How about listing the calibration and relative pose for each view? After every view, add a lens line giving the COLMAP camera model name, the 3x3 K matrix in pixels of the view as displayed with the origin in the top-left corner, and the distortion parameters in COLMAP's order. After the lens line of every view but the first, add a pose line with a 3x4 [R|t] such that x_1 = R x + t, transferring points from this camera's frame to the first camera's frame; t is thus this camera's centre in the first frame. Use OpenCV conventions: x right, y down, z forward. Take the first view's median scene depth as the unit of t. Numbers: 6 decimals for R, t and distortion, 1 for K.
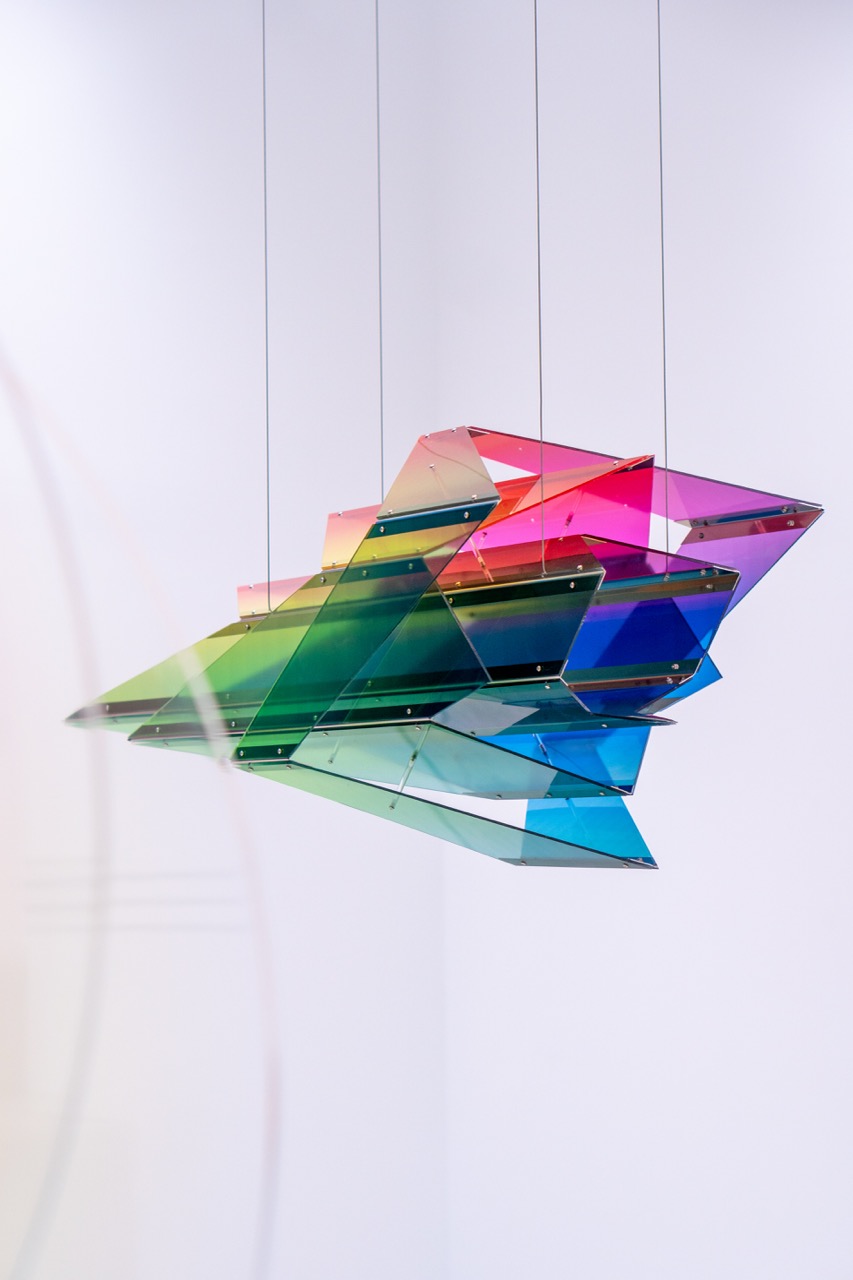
lens RADIAL K [[3027.7, 0, 400.0], [0, 3027.7, 631.0], [0, 0, 1]] dist [0.216663, -0.410609]
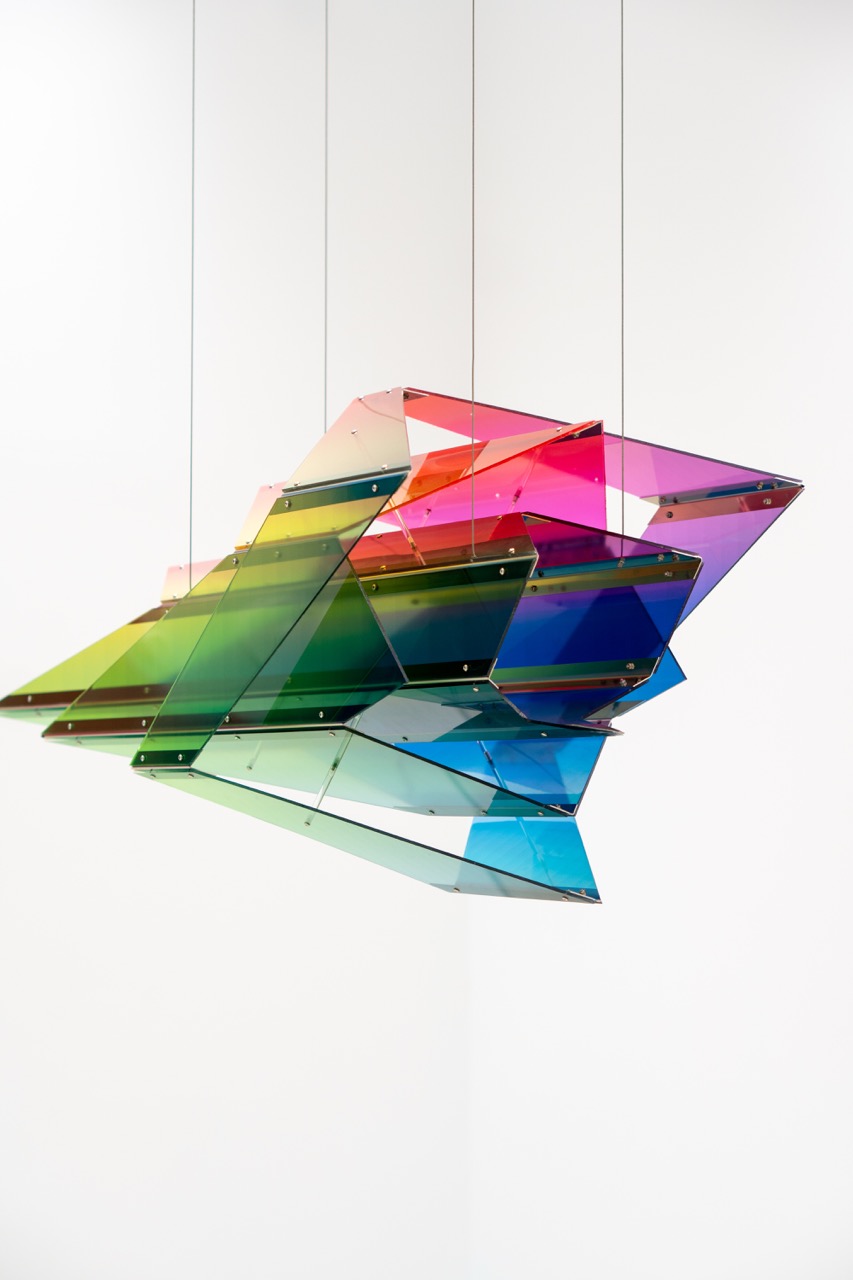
lens RADIAL K [[2834.1, 0, 426.5], [0, 2834.1, 640.0], [0, 0, 1]] dist [0.199734, -0.194817]
pose [[0.999435, 0.011120, -0.031707, 0.057582], [-0.010686, 0.999848, 0.013804, -0.006210], [0.031855, -0.013458, 0.999402, 0.189021]]
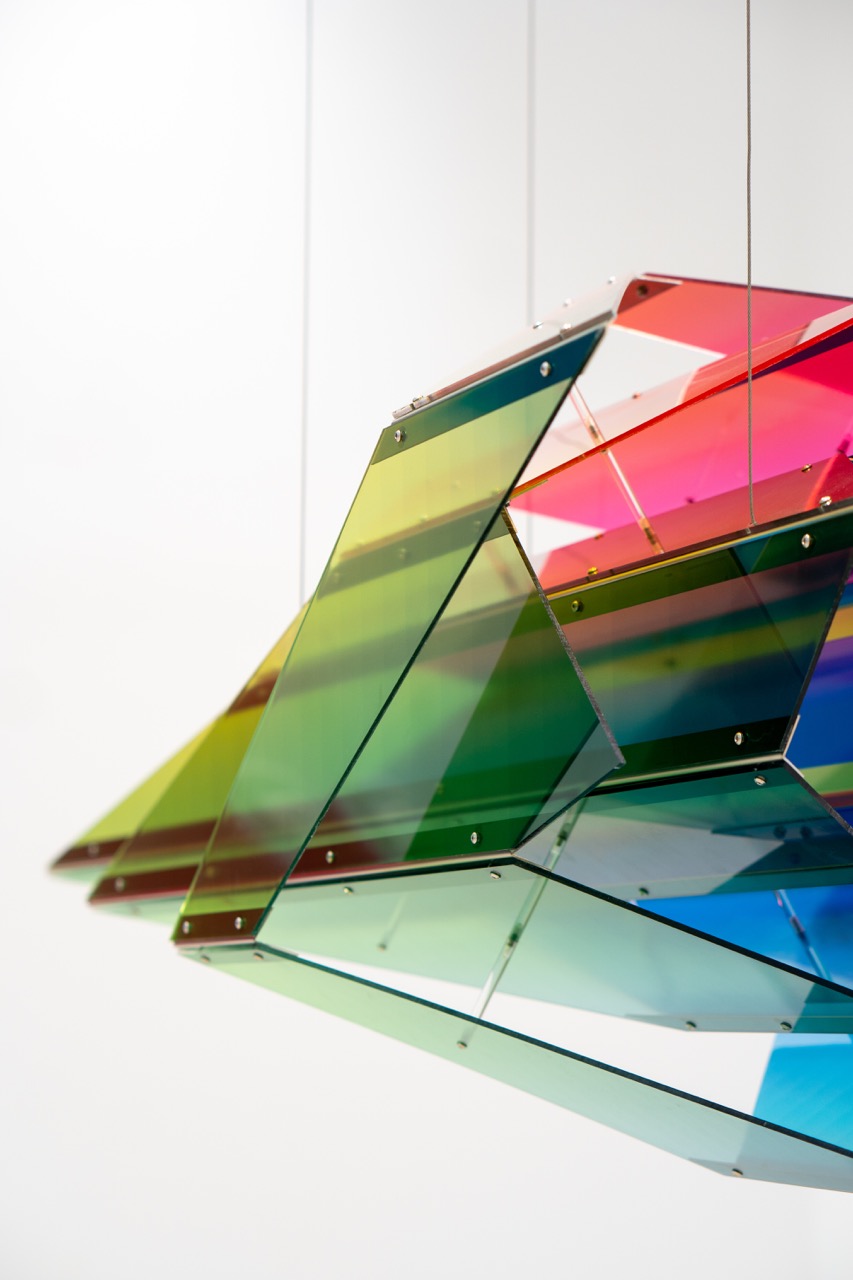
lens RADIAL K [[2834.1, 0, 426.5], [0, 2834.1, 640.0], [0, 0, 1]] dist [0.199734, -0.194817]
pose [[0.987798, -0.004176, -0.155683, 0.062605], [-0.005929, 0.997907, -0.064390, 0.023878], [0.155626, 0.064528, 0.985706, 0.559798]]
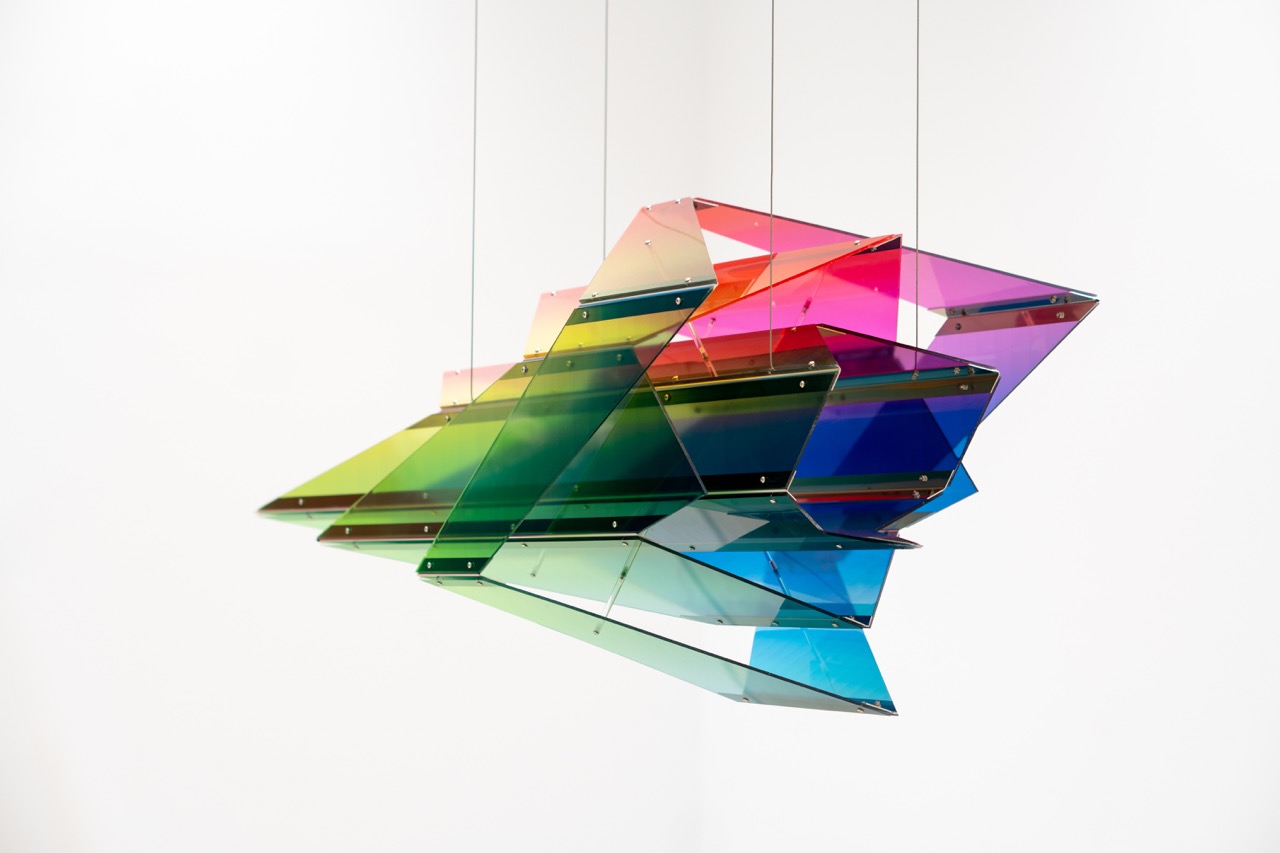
lens RADIAL K [[2834.1, 0, 640.0], [0, 2834.1, 426.5], [0, 0, 1]] dist [0.199734, -0.194817]
pose [[0.999589, 0.018654, -0.021779, 0.026987], [-0.018378, 0.999749, 0.012832, -0.011897], [0.022013, -0.012427, 0.999680, 0.185702]]
